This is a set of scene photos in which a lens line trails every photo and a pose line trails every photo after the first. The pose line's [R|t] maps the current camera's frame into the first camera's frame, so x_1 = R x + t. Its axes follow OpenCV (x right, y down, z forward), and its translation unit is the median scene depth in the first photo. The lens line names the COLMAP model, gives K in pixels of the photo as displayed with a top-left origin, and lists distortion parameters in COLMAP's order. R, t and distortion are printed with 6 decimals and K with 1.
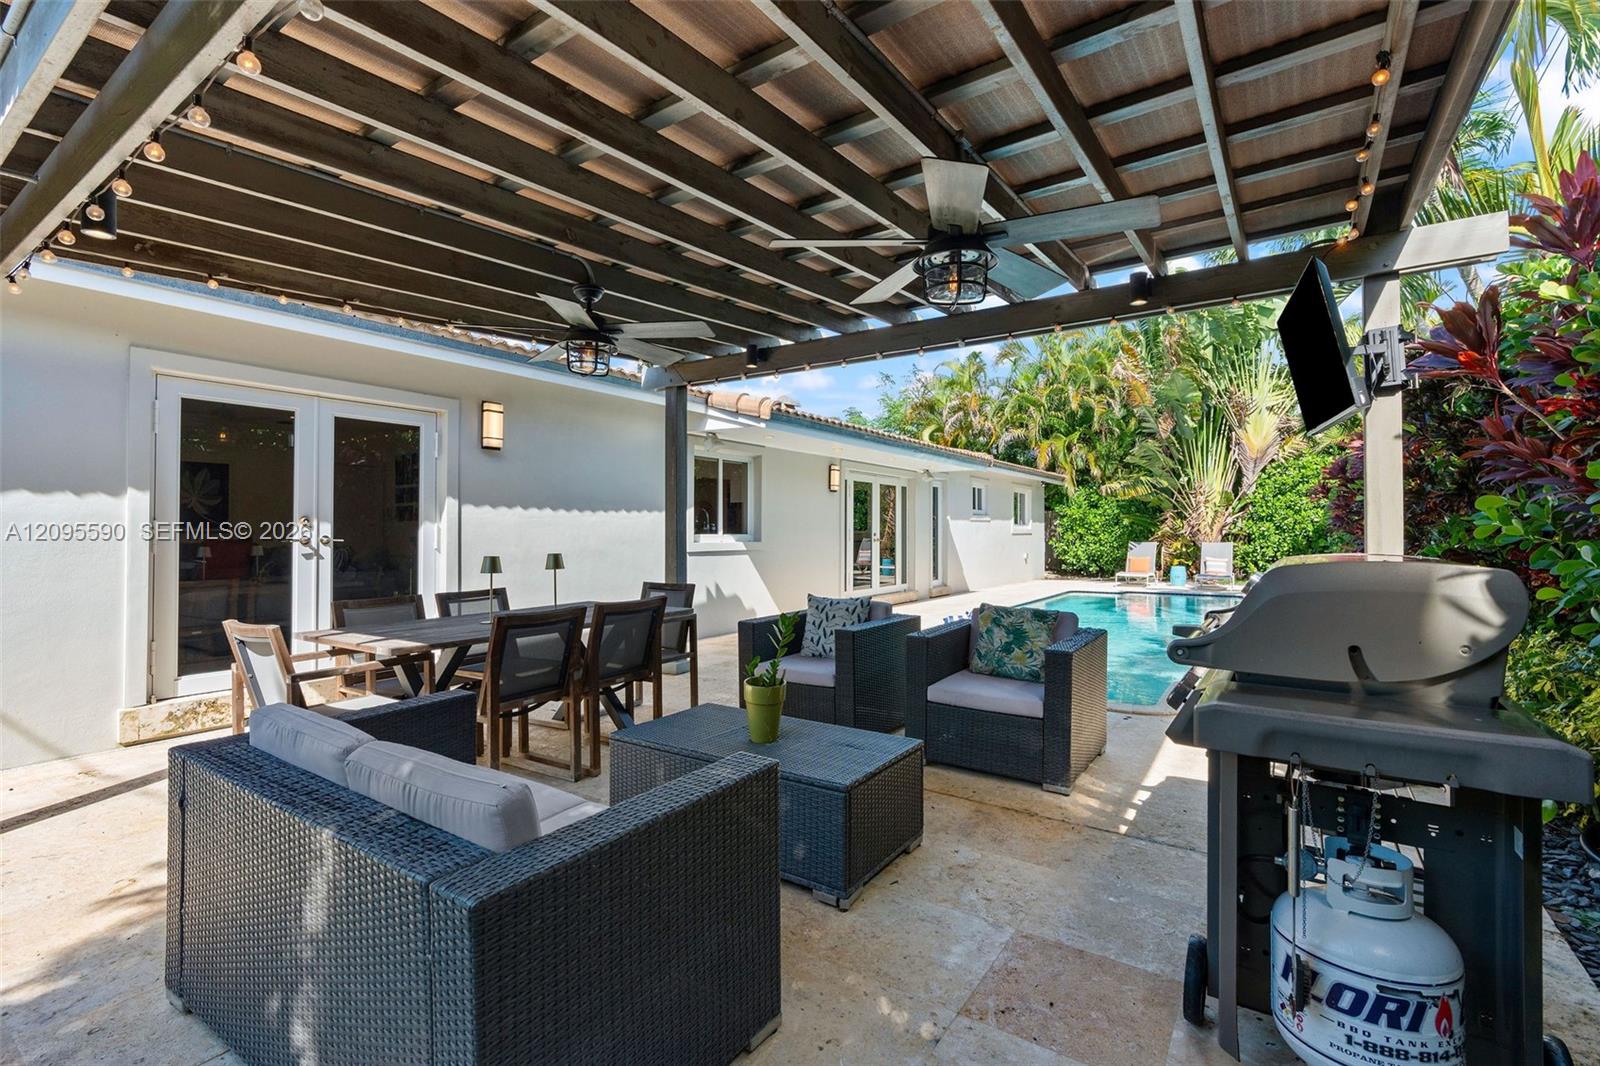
lens RADIAL K [[719.9, 0, 799.6], [0, 719.9, 531.9], [0, 0, 1]] dist [-0.010331, 0.004960]
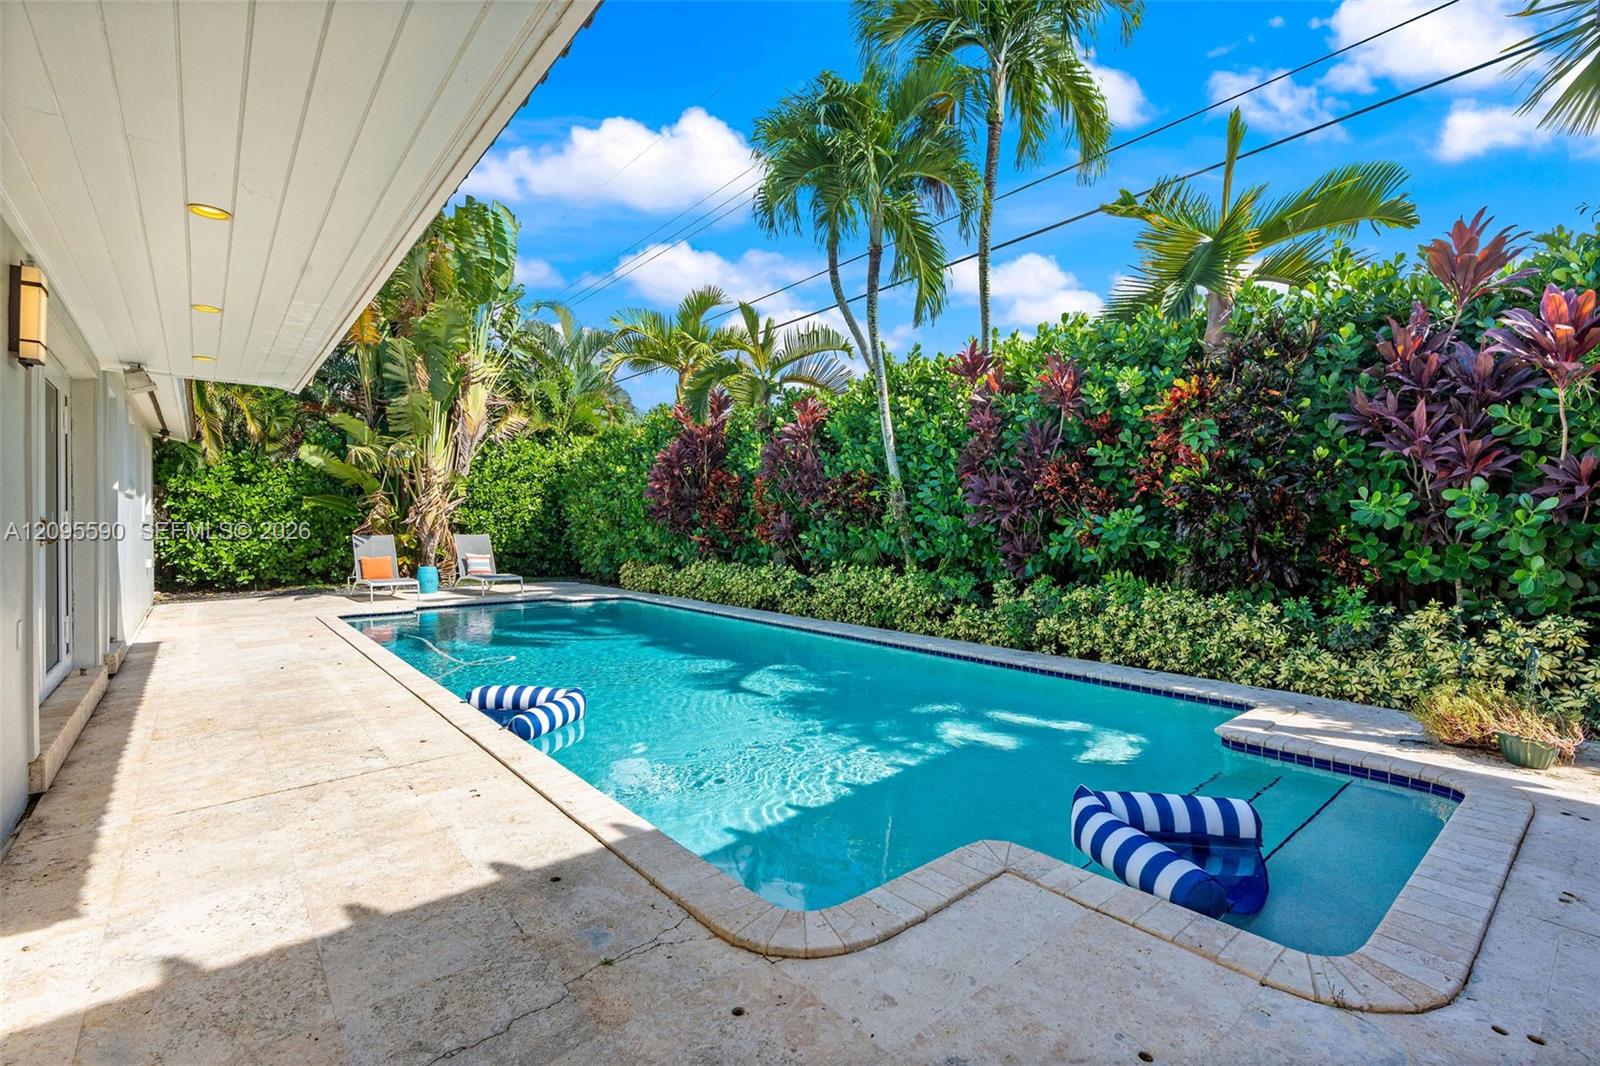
lens RADIAL K [[719.9, 0, 799.8], [0, 719.9, 529.1], [0, 0, 1]] dist [-0.010331, 0.004960]
pose [[0.271159, -0.005880, 0.962517, -0.081508], [-0.003464, 0.999969, 0.007084, 0.001891], [-0.962528, -0.005255, 0.271130, 0.380727]]
